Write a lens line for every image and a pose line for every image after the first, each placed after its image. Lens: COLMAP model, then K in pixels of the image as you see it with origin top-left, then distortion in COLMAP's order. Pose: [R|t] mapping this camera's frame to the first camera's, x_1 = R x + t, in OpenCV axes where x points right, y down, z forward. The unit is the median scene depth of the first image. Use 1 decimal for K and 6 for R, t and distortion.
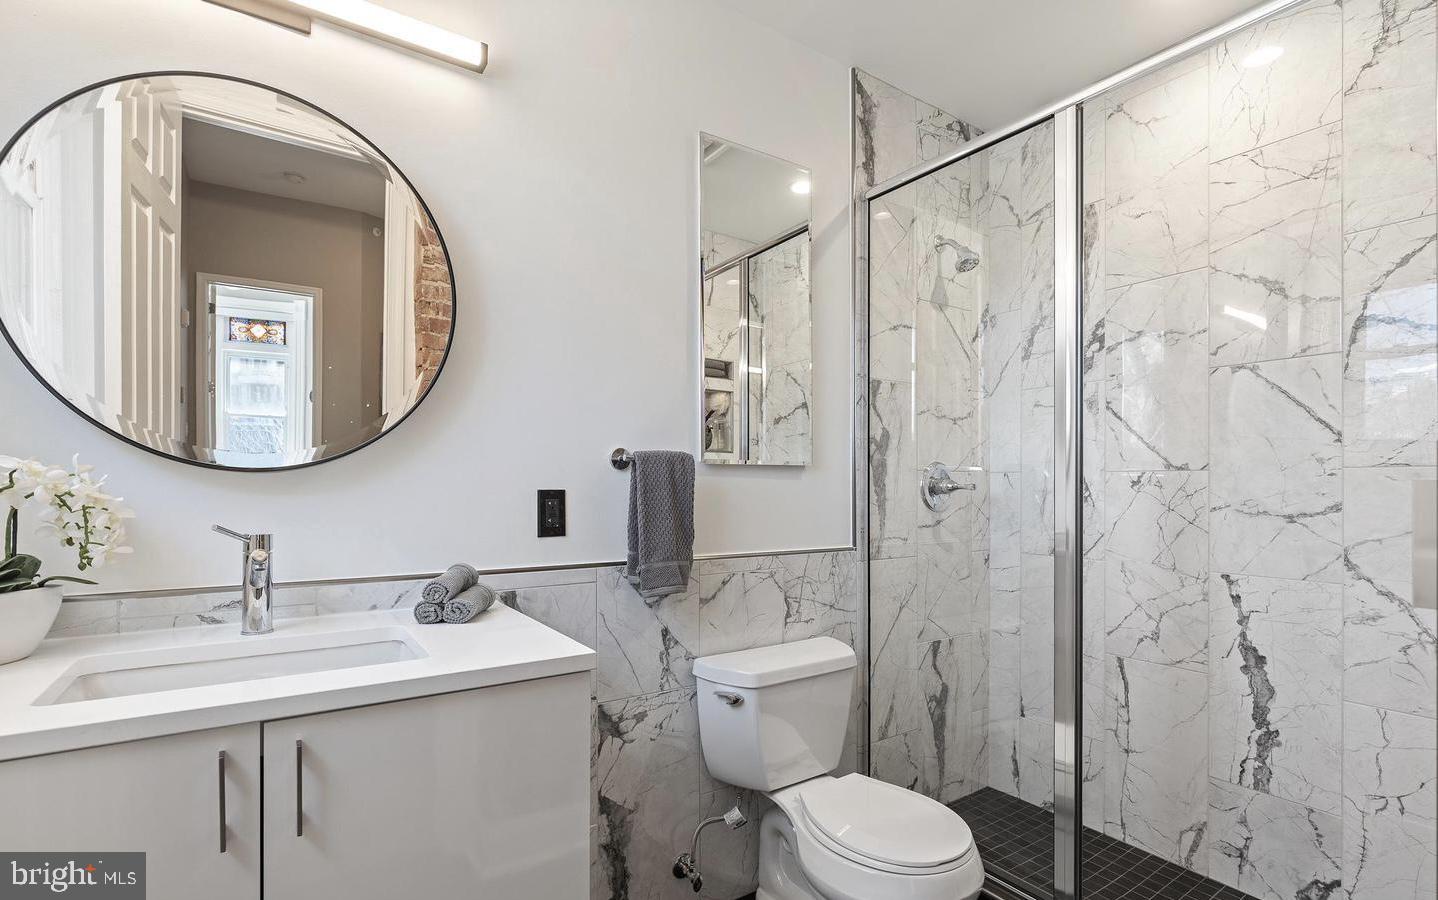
lens RADIAL K [[692.0, 0, 730.8], [0, 692.0, 486.8], [0, 0, 1]] dist [-0.005912, -0.000488]
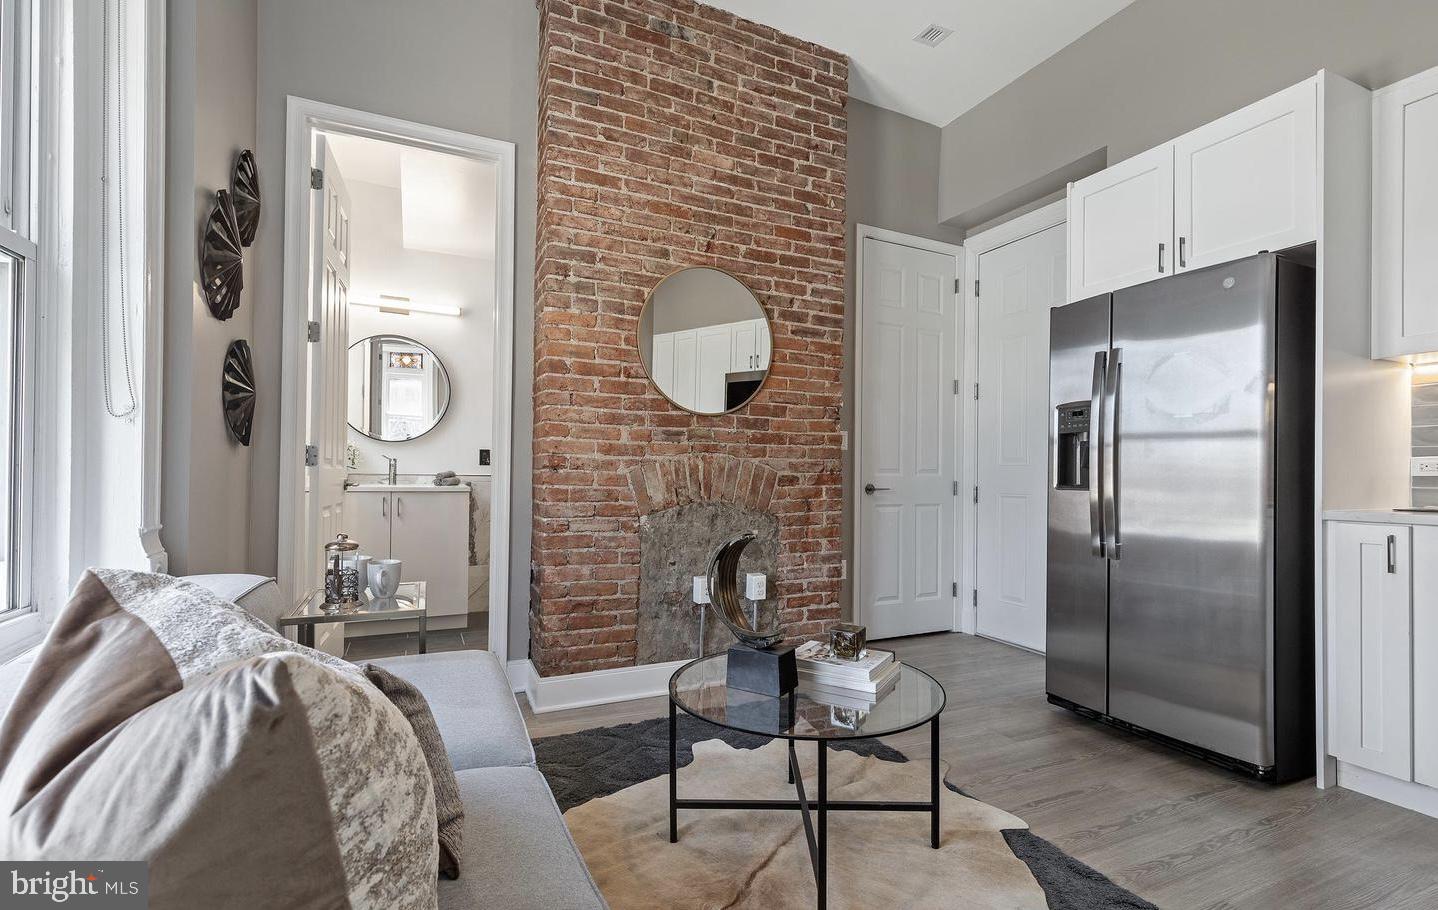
lens RADIAL K [[656.4, 0, 721.3], [0, 656.4, 462.7], [0, 0, 1]] dist [0.004866, 0.001436]
pose [[0.986856, 0.008759, -0.161363, 1.061948], [-0.010254, 0.999912, -0.008434, 0.065673], [0.161275, 0.009978, 0.986859, -1.439201]]
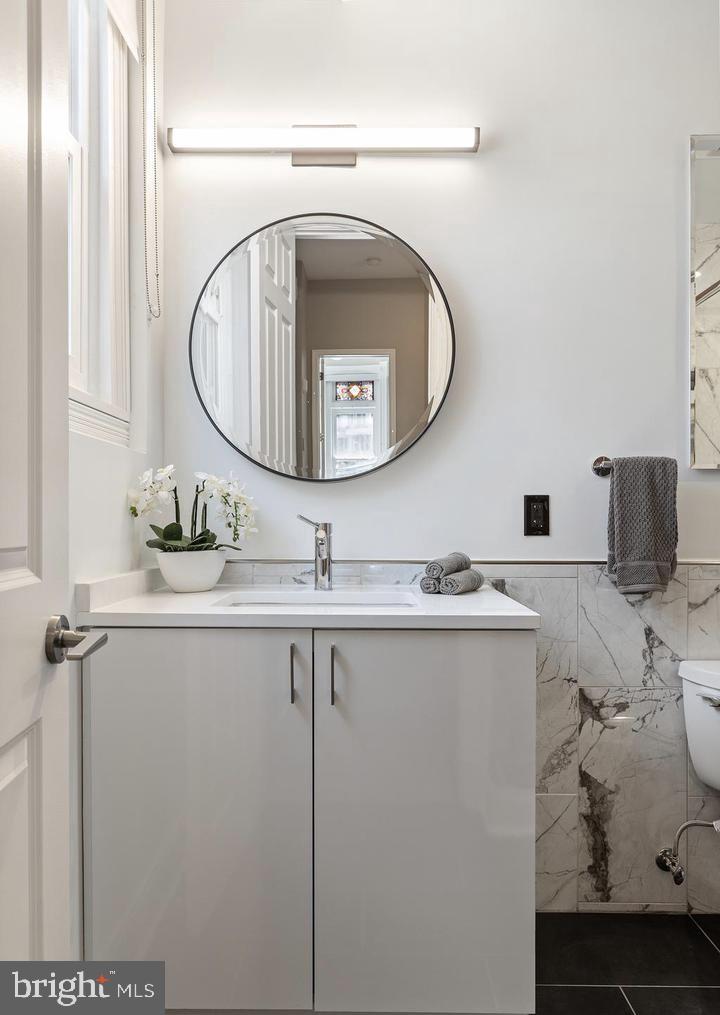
lens RADIAL K [[696.6, 0, 351.8], [0, 696.6, 534.9], [0, 0, 1]] dist [-0.003094, 0.001366]
pose [[0.815651, 0.008340, -0.578484, 0.142221], [0.002490, 0.999836, 0.017926, 0.042842], [0.578539, -0.016062, 0.815497, -0.112399]]
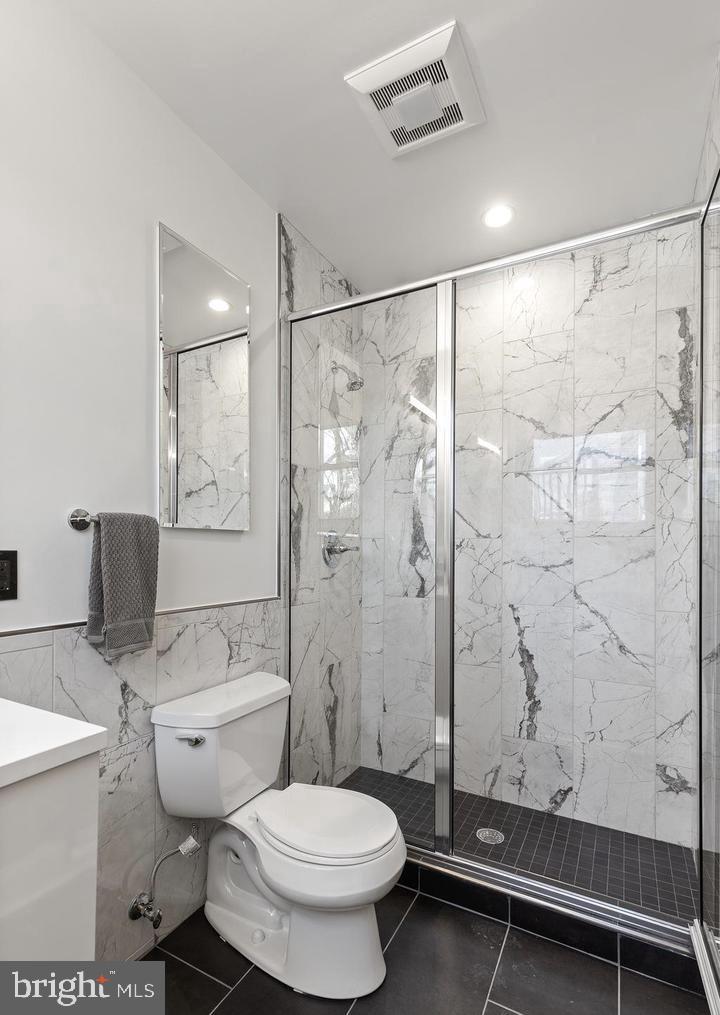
lens RADIAL K [[500.0, 0, 367.1], [0, 500.0, 544.0], [0, 0, 1]] dist [0.004193, -0.001167]
pose [[0.890350, 0.006289, 0.455232, -0.109978], [-0.001496, 0.999940, -0.010888, 0.001620], [-0.455273, 0.009013, 0.890306, 0.150470]]
